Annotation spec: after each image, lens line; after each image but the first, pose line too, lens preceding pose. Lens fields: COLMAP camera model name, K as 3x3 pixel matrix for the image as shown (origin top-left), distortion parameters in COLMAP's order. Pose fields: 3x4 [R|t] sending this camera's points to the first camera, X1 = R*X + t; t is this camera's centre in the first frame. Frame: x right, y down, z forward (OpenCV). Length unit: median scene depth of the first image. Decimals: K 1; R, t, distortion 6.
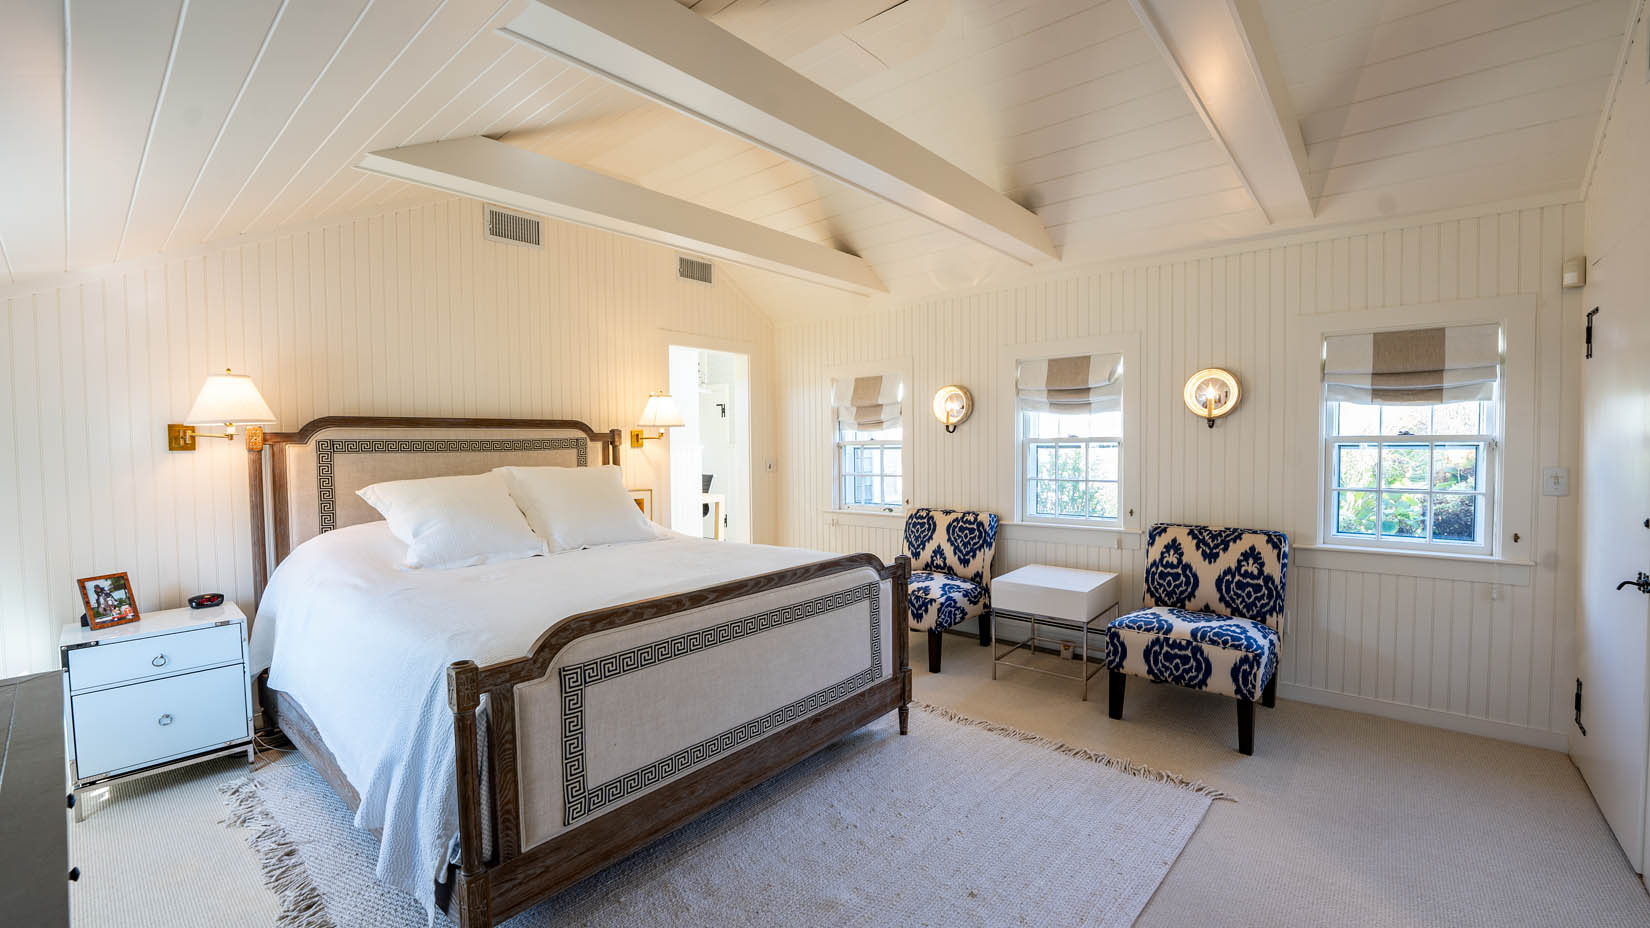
lens RADIAL K [[664.4, 0, 828.5], [0, 664.4, 464.0], [0, 0, 1]] dist [-0.027227, 0.001042]
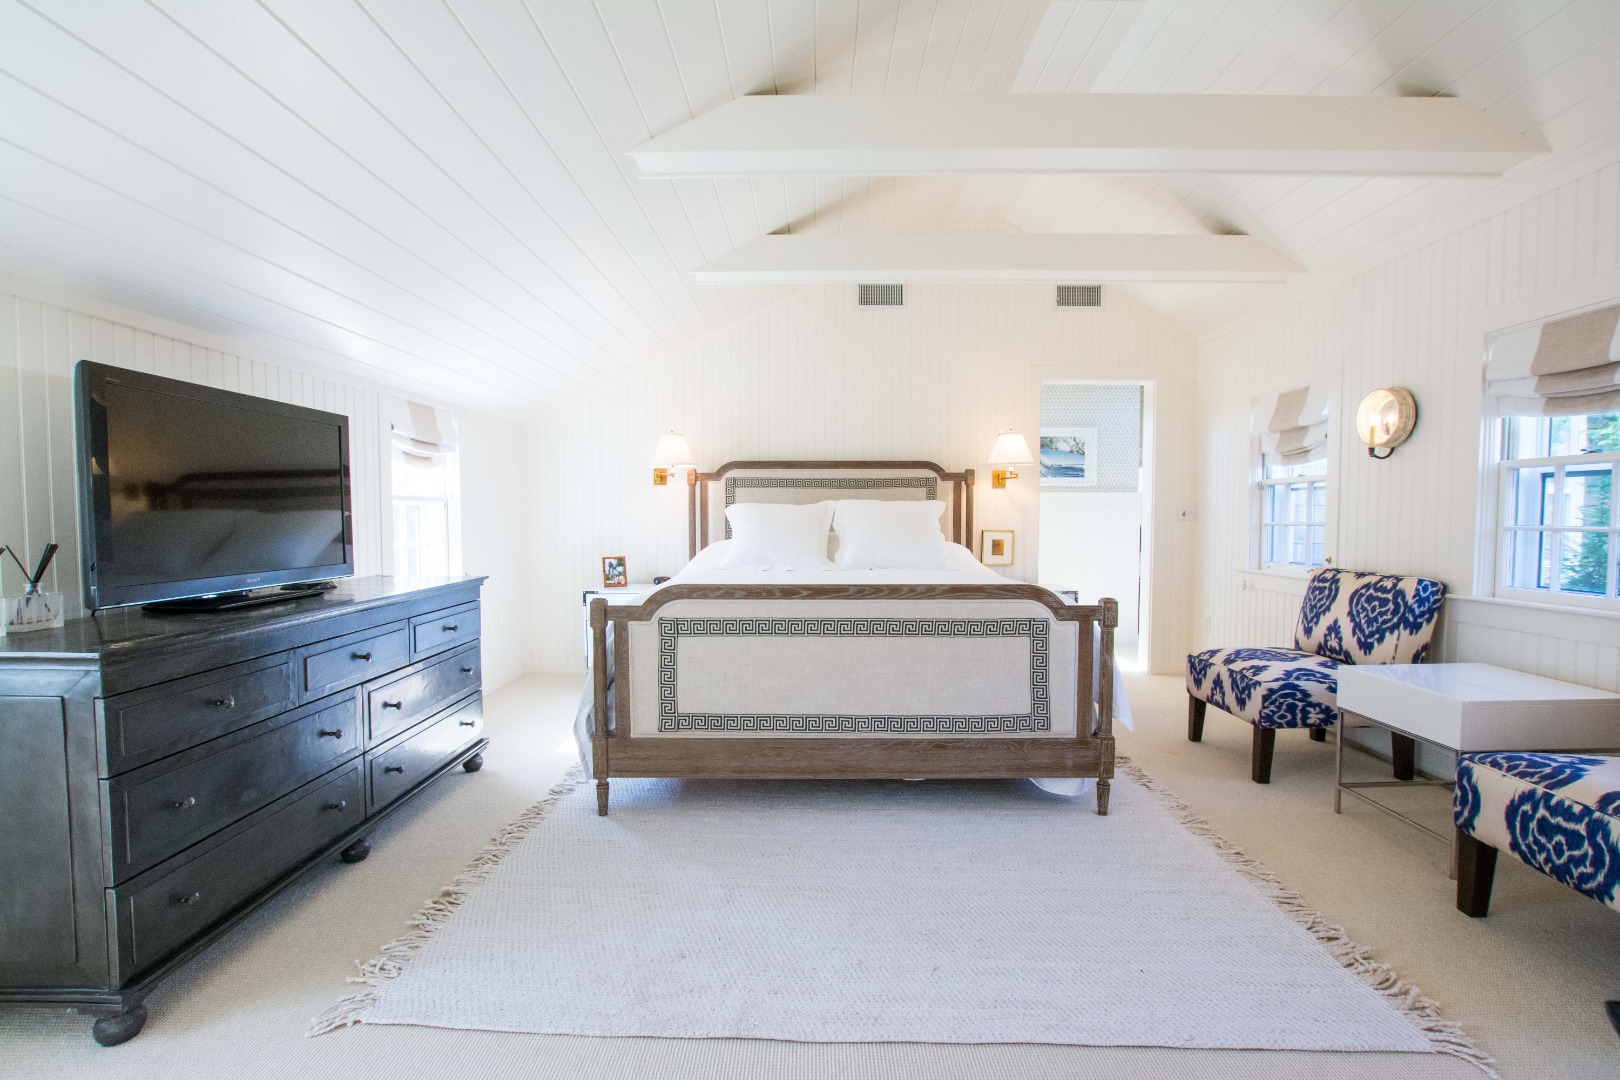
lens RADIAL K [[708.0, 0, 811.8], [0, 708.0, 538.7], [0, 0, 1]] dist [-0.035548, 0.001719]
pose [[0.648949, 0.039116, -0.759826, 0.513290], [-0.031538, 0.999202, 0.024504, 0.052141], [0.760178, 0.008062, 0.649665, 0.148451]]
